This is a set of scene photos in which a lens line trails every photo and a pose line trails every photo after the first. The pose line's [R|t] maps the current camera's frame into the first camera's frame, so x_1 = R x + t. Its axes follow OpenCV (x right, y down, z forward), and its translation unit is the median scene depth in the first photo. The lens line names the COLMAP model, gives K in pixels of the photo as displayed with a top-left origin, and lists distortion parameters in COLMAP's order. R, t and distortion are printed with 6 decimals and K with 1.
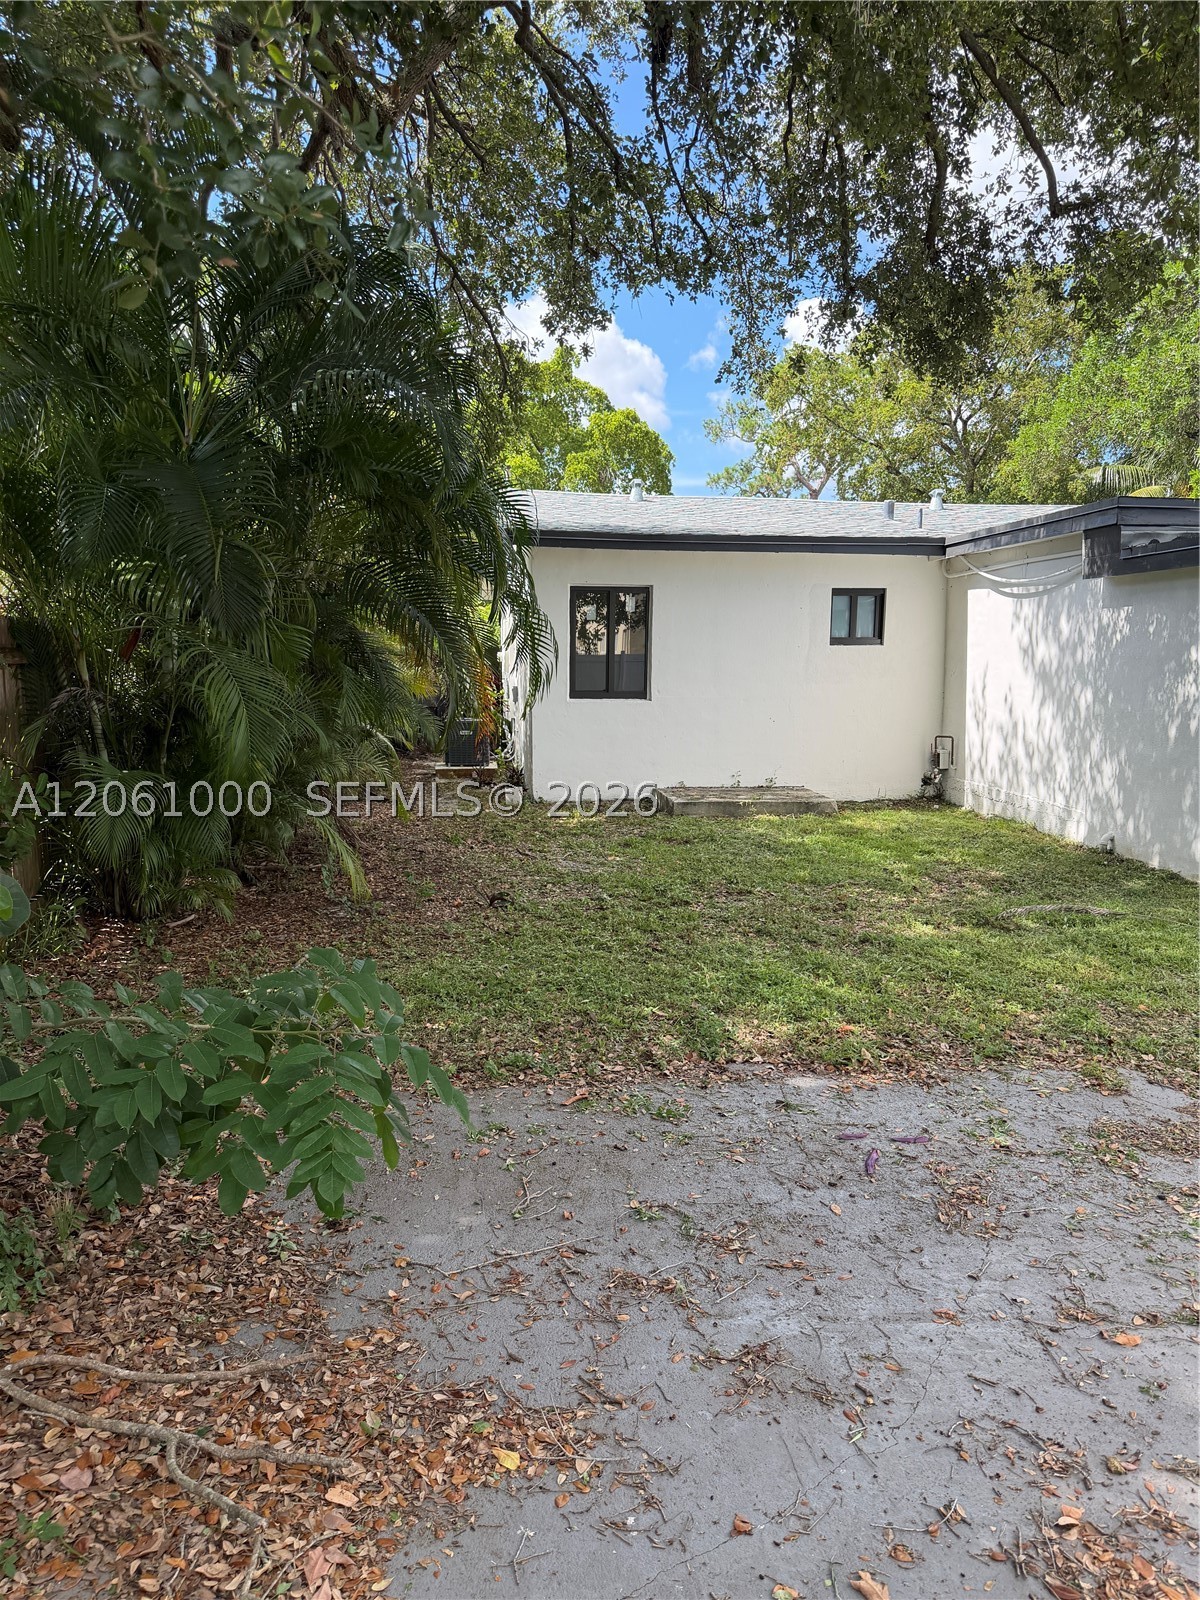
lens RADIAL K [[1118.9, 0, 600.9], [0, 1118.9, 793.7], [0, 0, 1]] dist [0.083446, -0.113891]
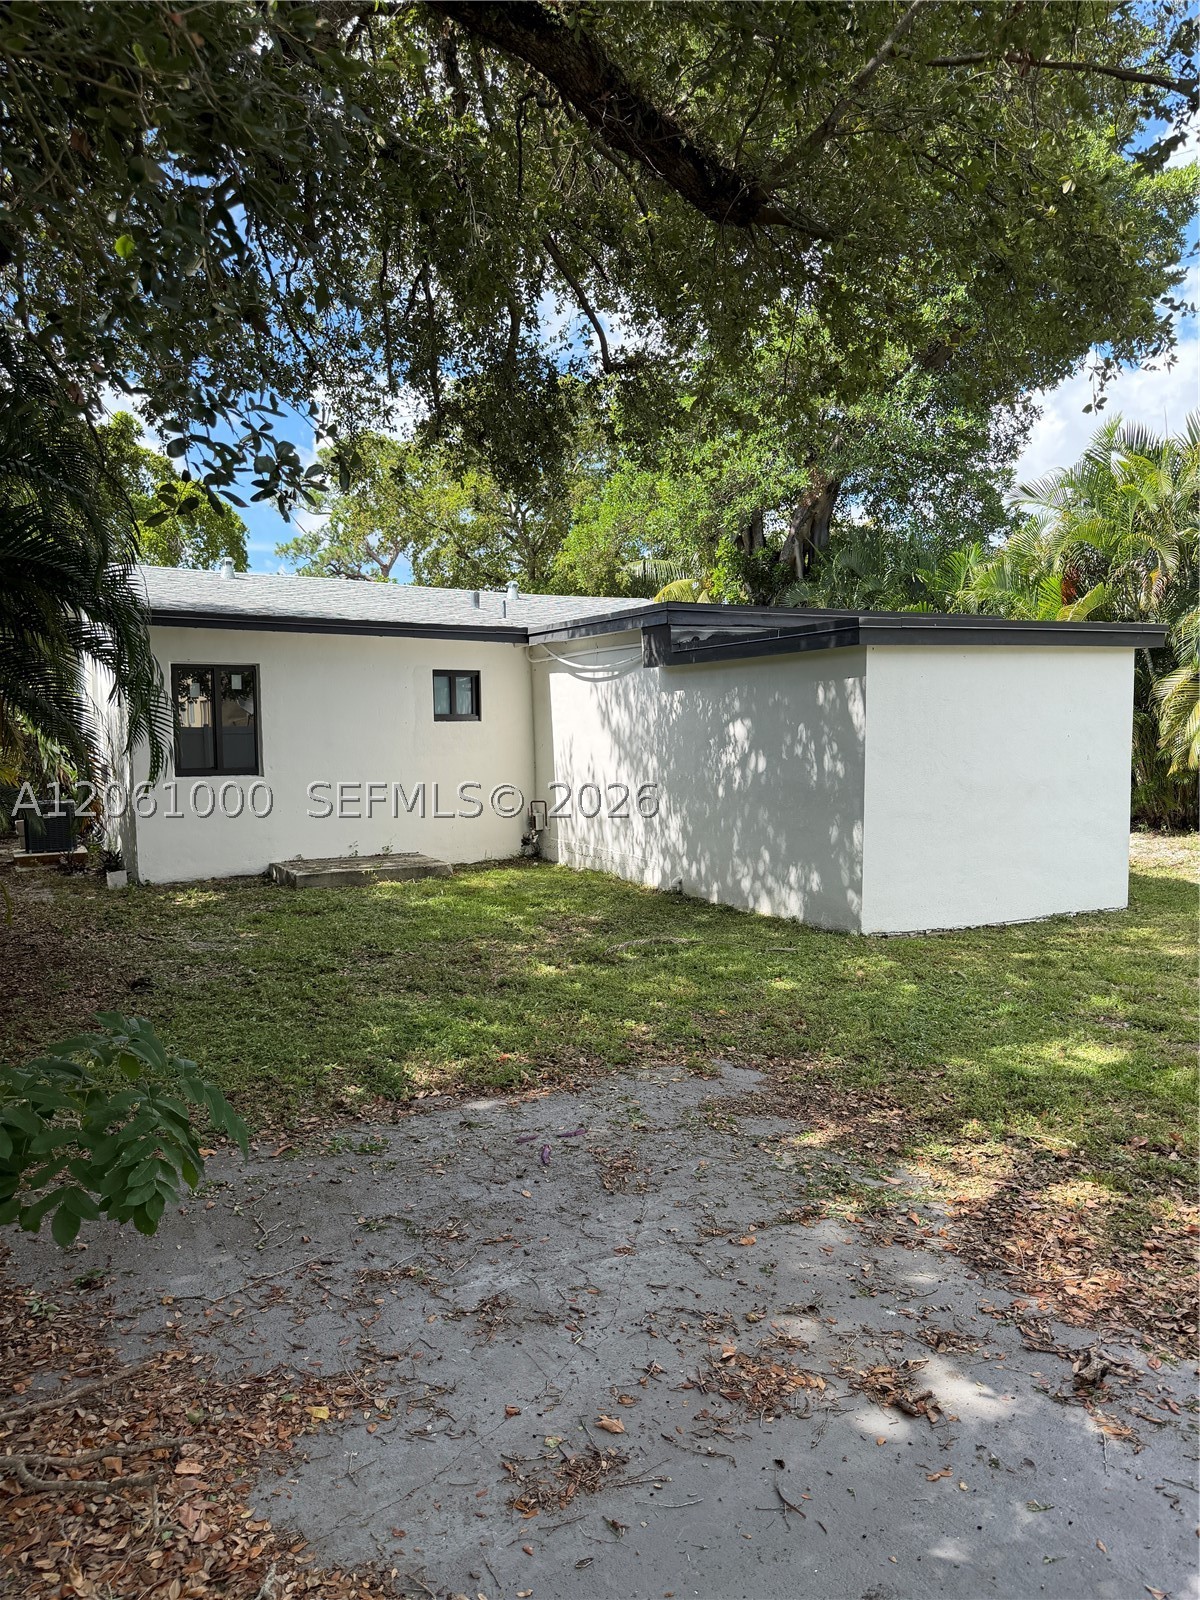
lens RADIAL K [[1118.9, 0, 600.9], [0, 1118.9, 793.7], [0, 0, 1]] dist [0.083446, -0.113891]
pose [[0.930083, -0.039294, 0.365243, -0.076630], [0.060518, 0.997068, -0.046839, -0.003487], [-0.362331, 0.065668, 0.929733, -0.105730]]
